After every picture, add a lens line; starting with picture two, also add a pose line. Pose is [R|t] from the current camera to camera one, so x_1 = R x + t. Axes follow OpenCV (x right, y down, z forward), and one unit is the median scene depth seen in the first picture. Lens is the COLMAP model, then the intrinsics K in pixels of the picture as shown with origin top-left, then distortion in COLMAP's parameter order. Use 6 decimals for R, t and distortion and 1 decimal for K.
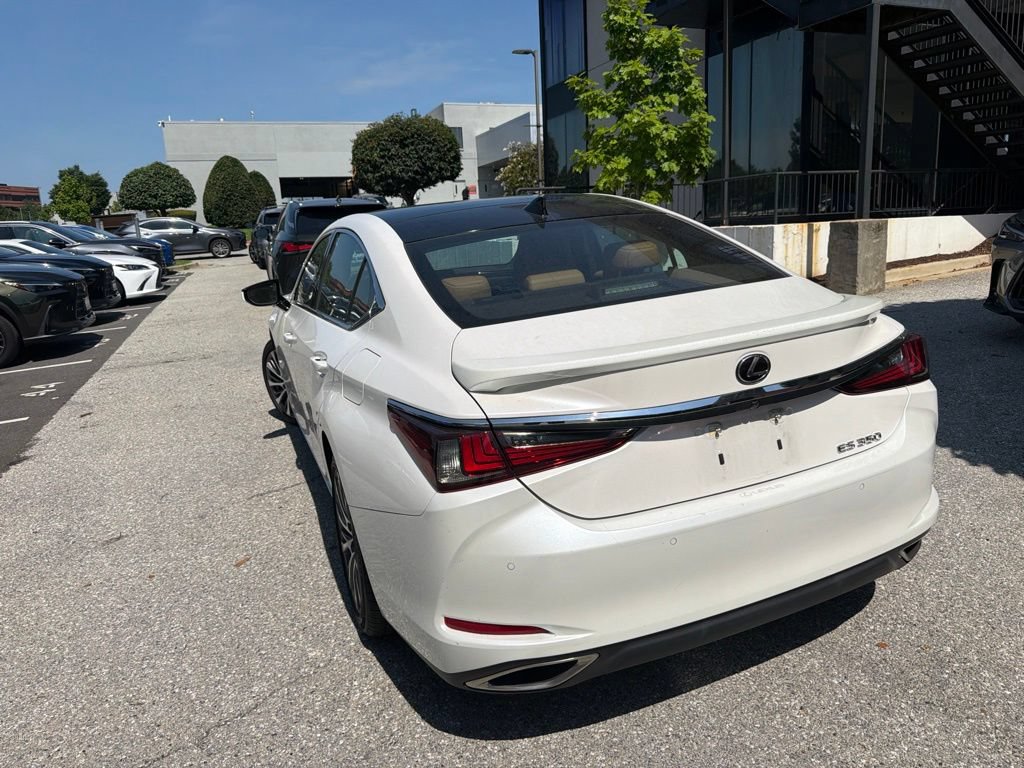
lens RADIAL K [[736.1, 0, 517.0], [0, 736.1, 373.1], [0, 0, 1]] dist [0.035416, -0.049705]
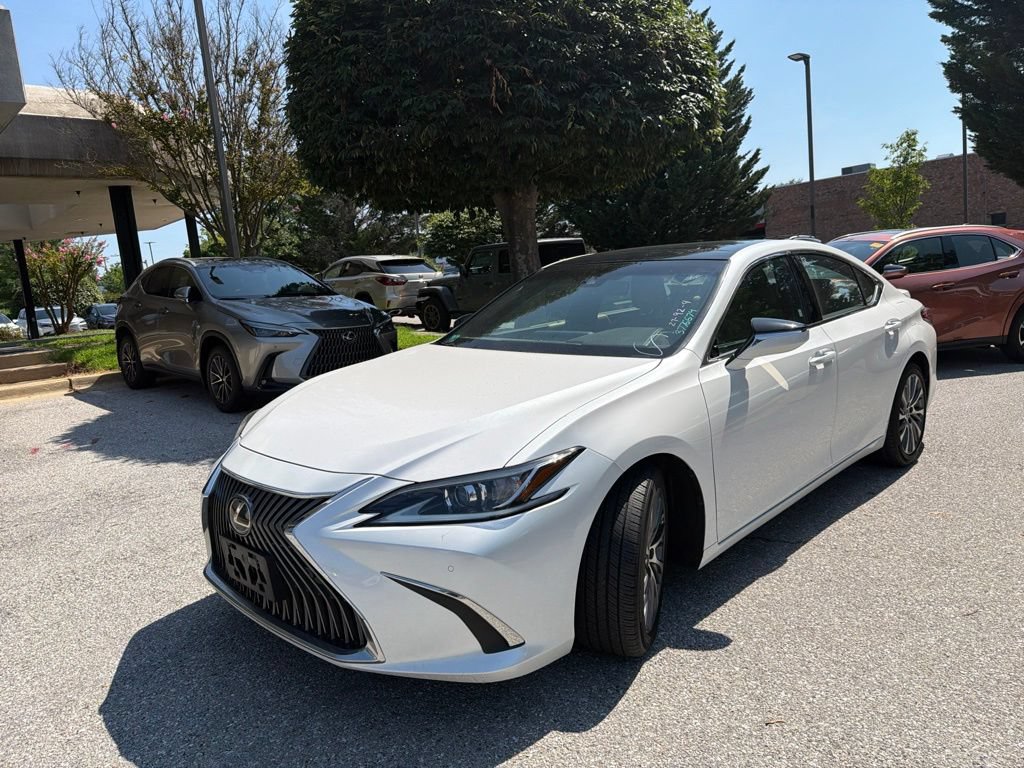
lens RADIAL K [[736.1, 0, 517.0], [0, 736.1, 373.1], [0, 0, 1]] dist [0.035416, -0.049705]
pose [[-0.417254, -0.031718, 0.908236, -0.457091], [0.279913, 0.946320, 0.161643, -0.132905], [-0.864609, 0.321673, -0.385977, 0.779163]]
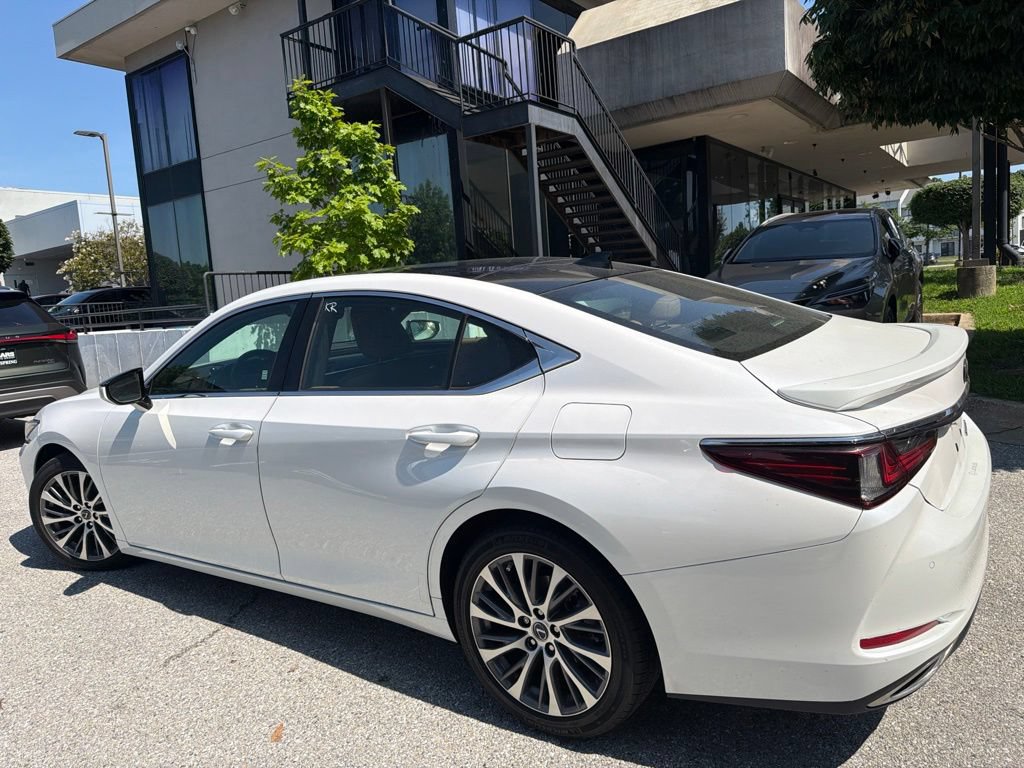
lens RADIAL K [[735.5, 0, 517.3], [0, 735.5, 368.9], [0, 0, 1]] dist [0.037240, -0.054078]
pose [[0.828884, -0.068326, 0.555233, -0.223452], [0.142232, 0.985638, -0.091041, -0.000803], [-0.541038, 0.154434, 0.826697, 0.082196]]
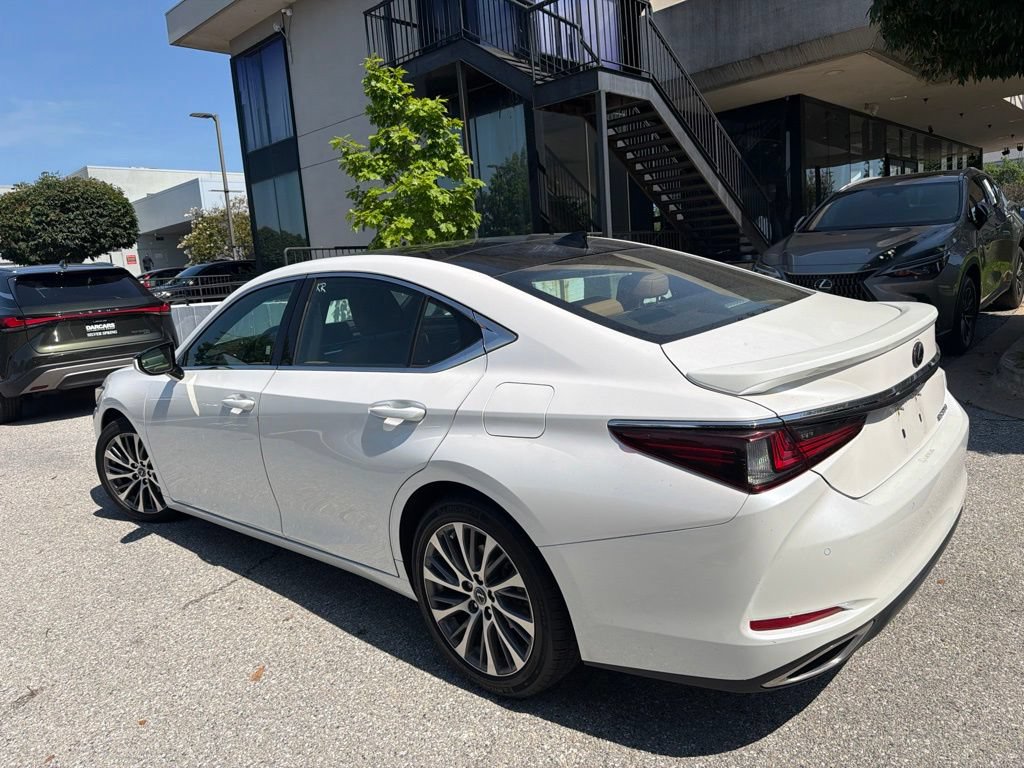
lens RADIAL K [[733.7, 0, 516.6], [0, 733.7, 371.0], [0, 0, 1]] dist [0.066665, -0.112822]
pose [[0.900815, -0.082252, 0.426342, -0.174575], [0.121613, 0.990389, -0.065885, 0.004490], [-0.416825, 0.111199, 0.902160, 0.040722]]
